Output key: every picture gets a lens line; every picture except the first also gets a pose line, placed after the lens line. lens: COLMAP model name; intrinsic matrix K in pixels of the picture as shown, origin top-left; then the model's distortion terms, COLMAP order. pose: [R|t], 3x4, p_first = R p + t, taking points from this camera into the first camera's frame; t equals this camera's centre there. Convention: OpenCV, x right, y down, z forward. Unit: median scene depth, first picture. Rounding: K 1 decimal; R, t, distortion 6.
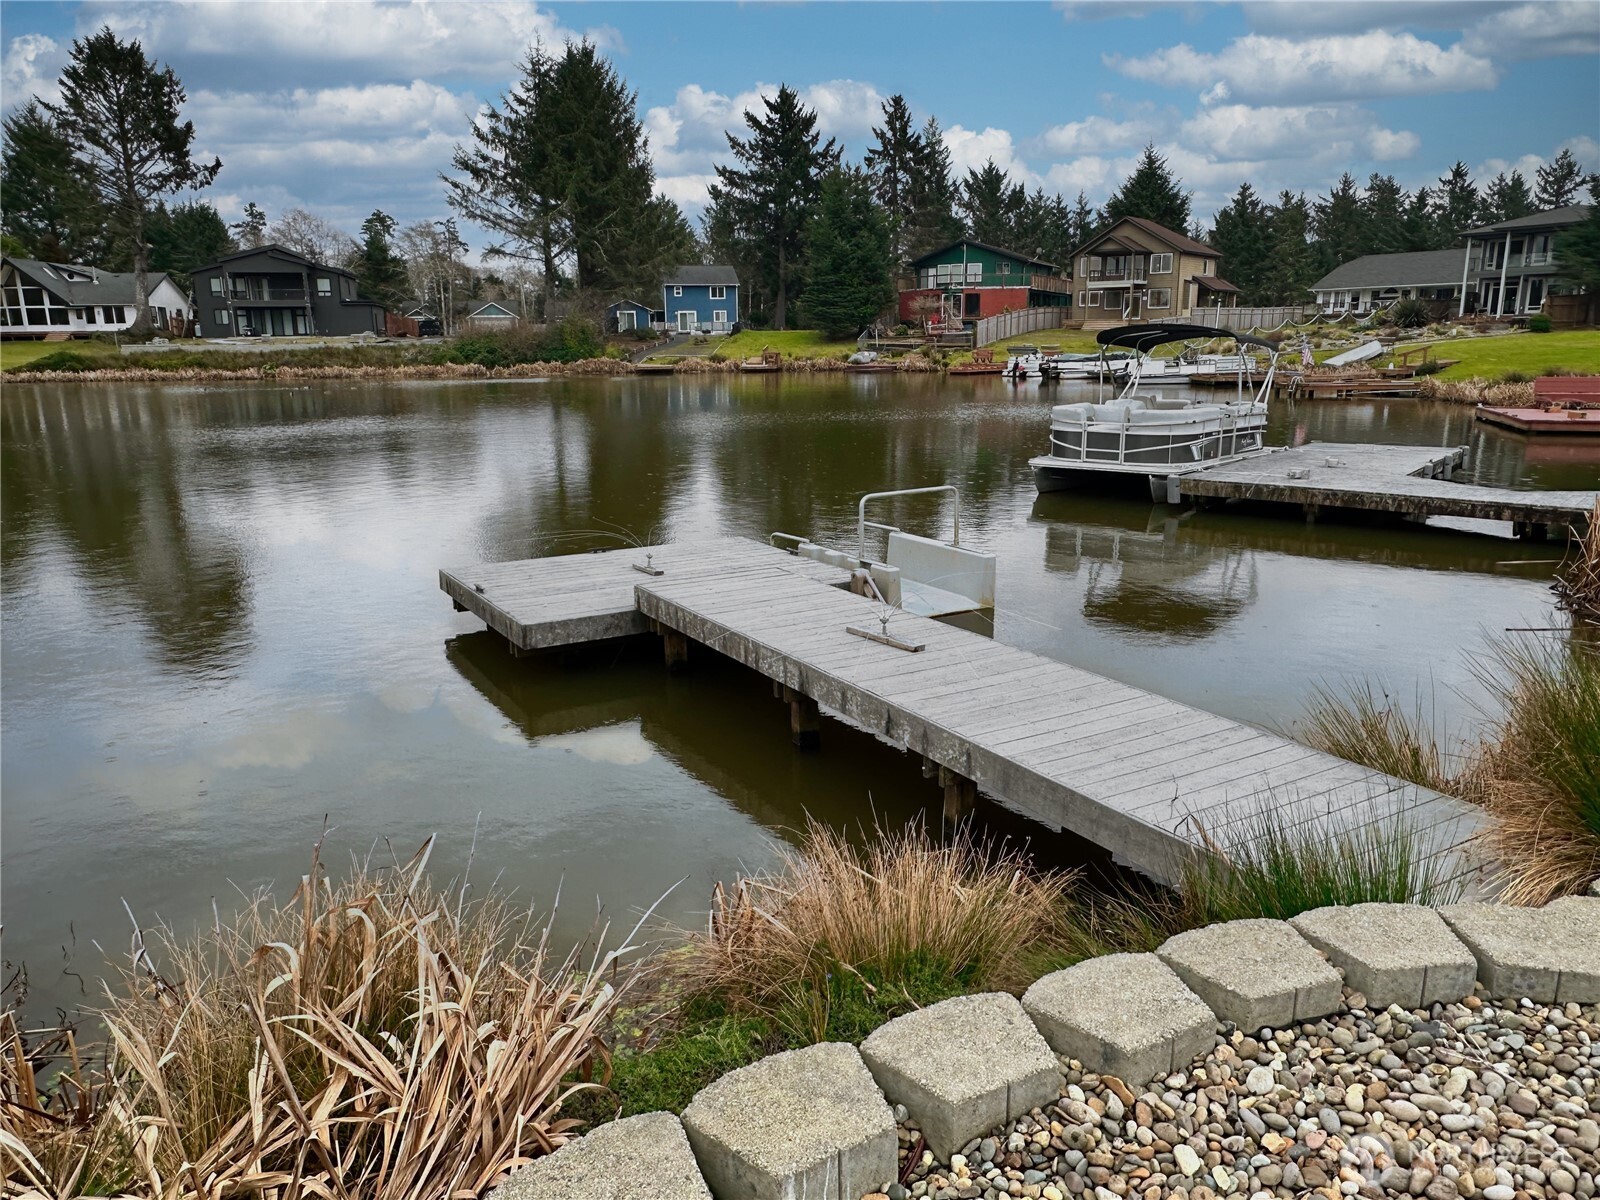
lens RADIAL K [[1125.4, 0, 800.8], [0, 1125.4, 607.5], [0, 0, 1]] dist [0.000049, -0.000865]
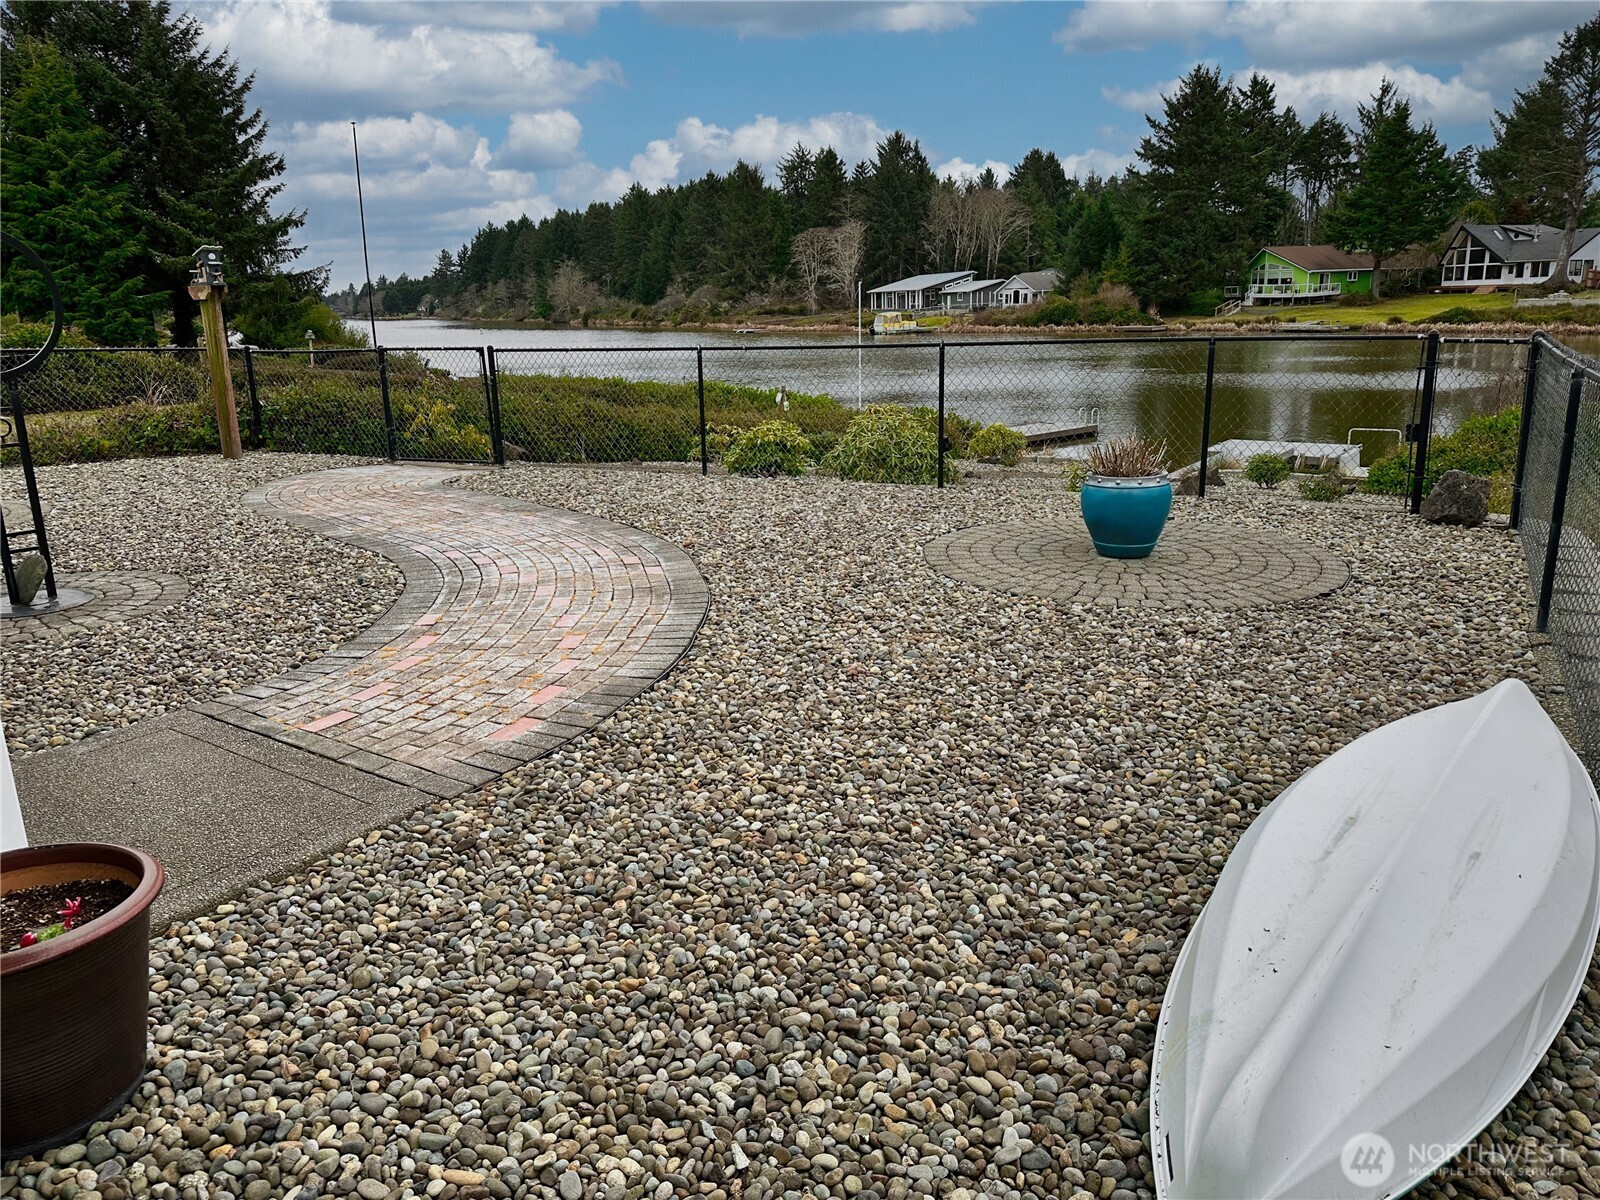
lens RADIAL K [[1125.4, 0, 788.4], [0, 1125.4, 593.1], [0, 0, 1]] dist [0.000049, -0.000865]
pose [[0.379023, 0.232472, -0.895711, 0.208672], [-0.189866, 0.966875, 0.170600, 0.007022], [0.905700, 0.105404, 0.410607, -0.128217]]
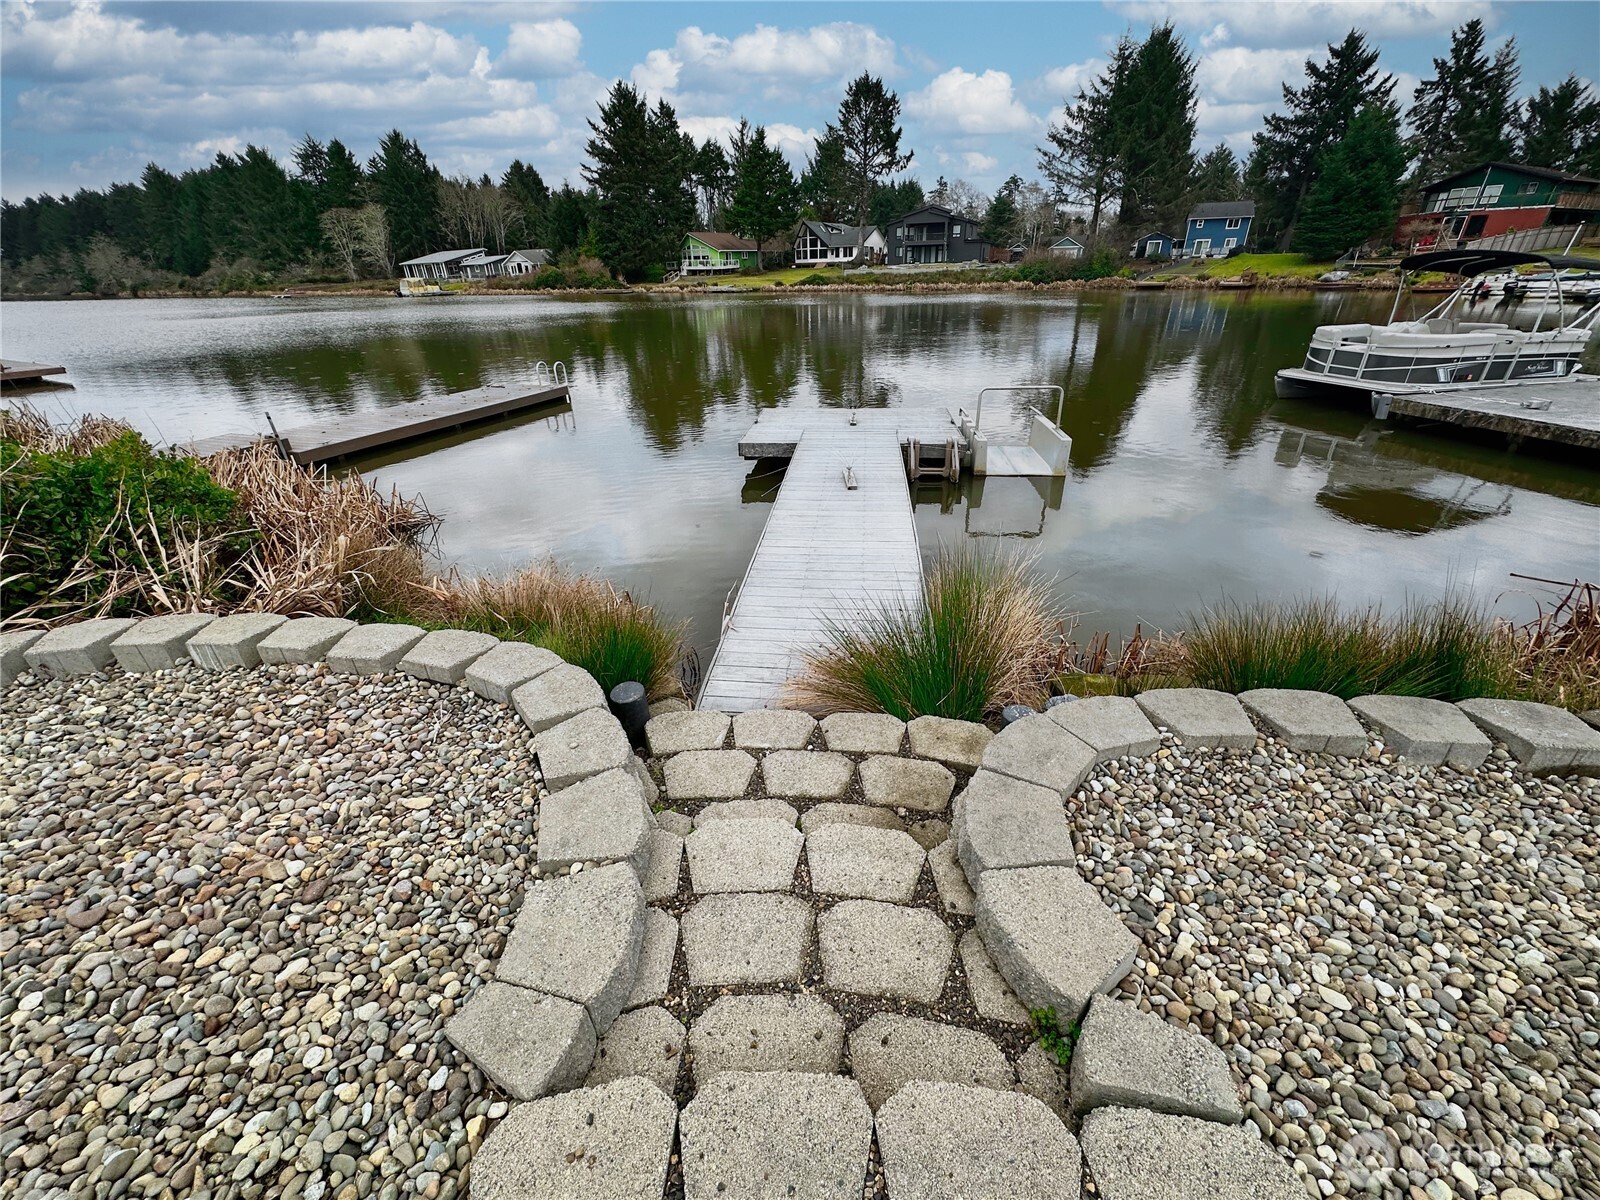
lens RADIAL K [[637.9, 0, 799.9], [0, 637.9, 598.4], [0, 0, 1]] dist [-0.001002, -0.000005]
pose [[0.806540, 0.264575, -0.528672, 0.040274], [-0.125441, 0.950492, 0.284305, -0.004476], [0.577718, -0.162986, 0.799798, 0.013298]]
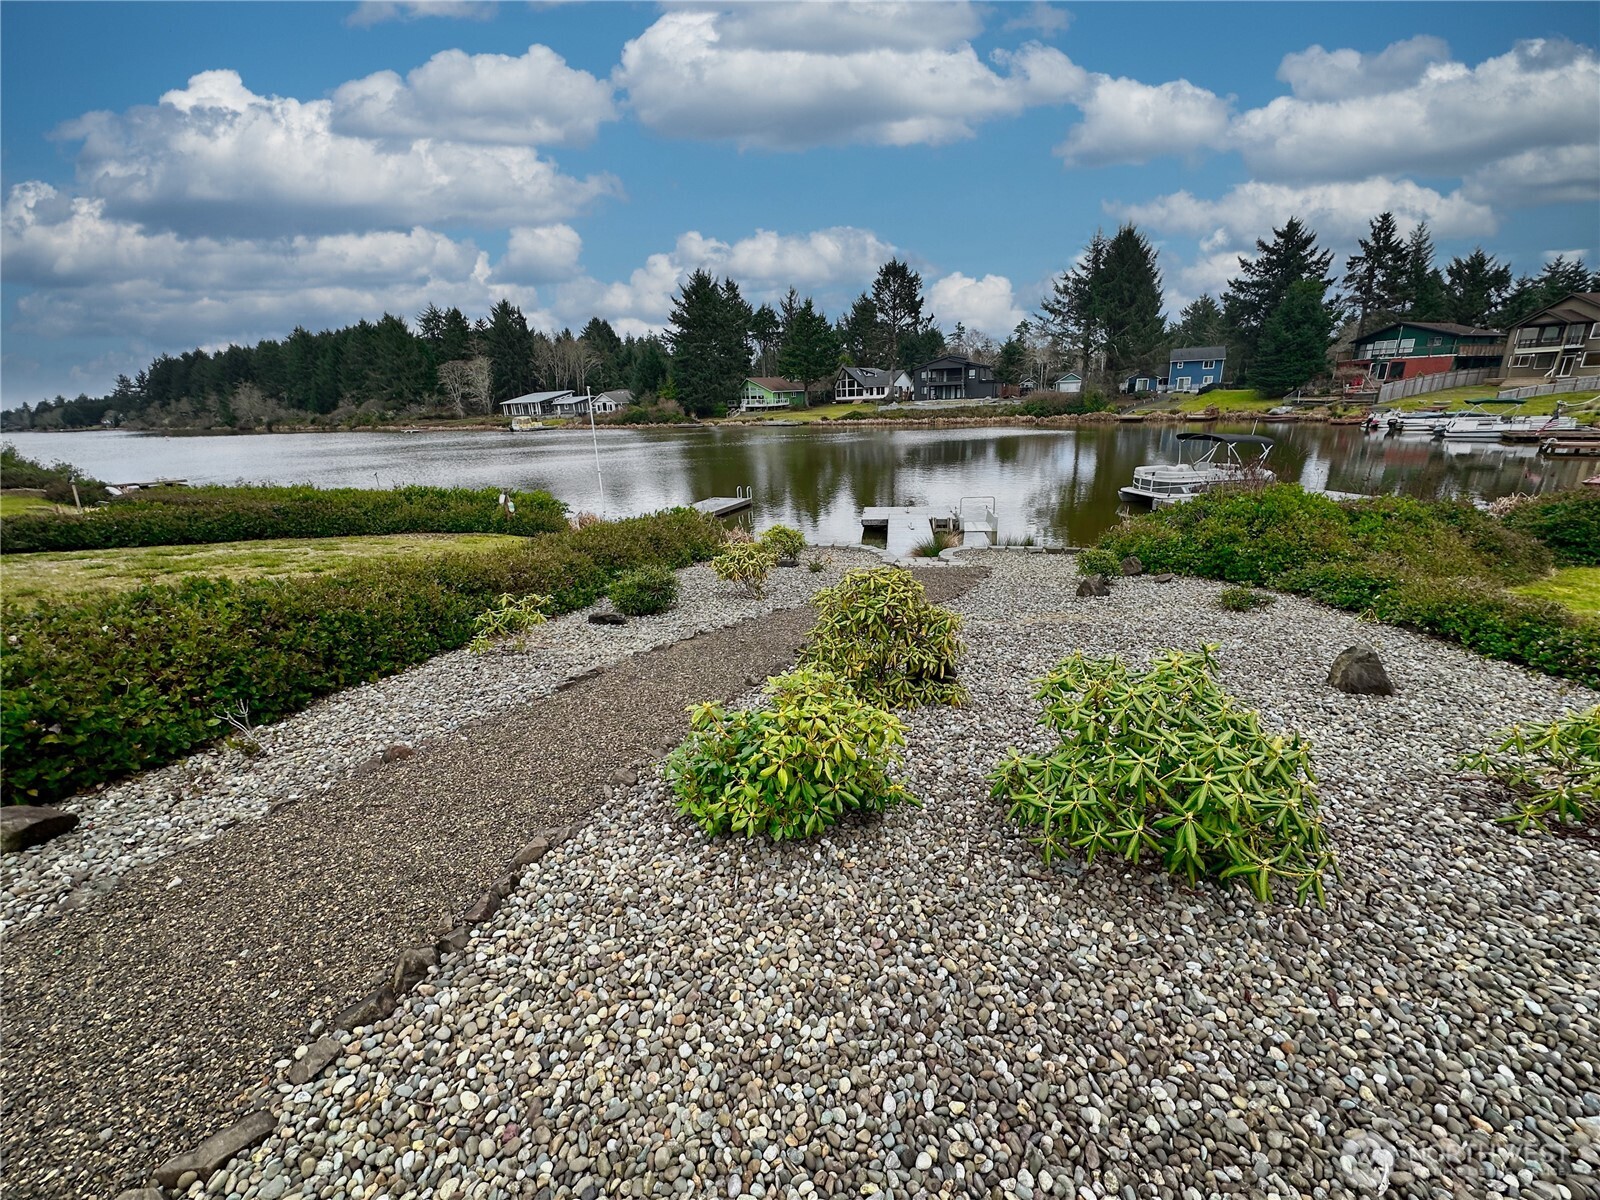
lens RADIAL K [[637.9, 0, 801.1], [0, 637.9, 595.4], [0, 0, 1]] dist [-0.001002, -0.000005]
pose [[0.779272, 0.169407, -0.603354, 0.101414], [-0.119628, 0.985278, 0.122135, 0.002751], [0.615162, -0.022998, 0.788065, -0.103858]]
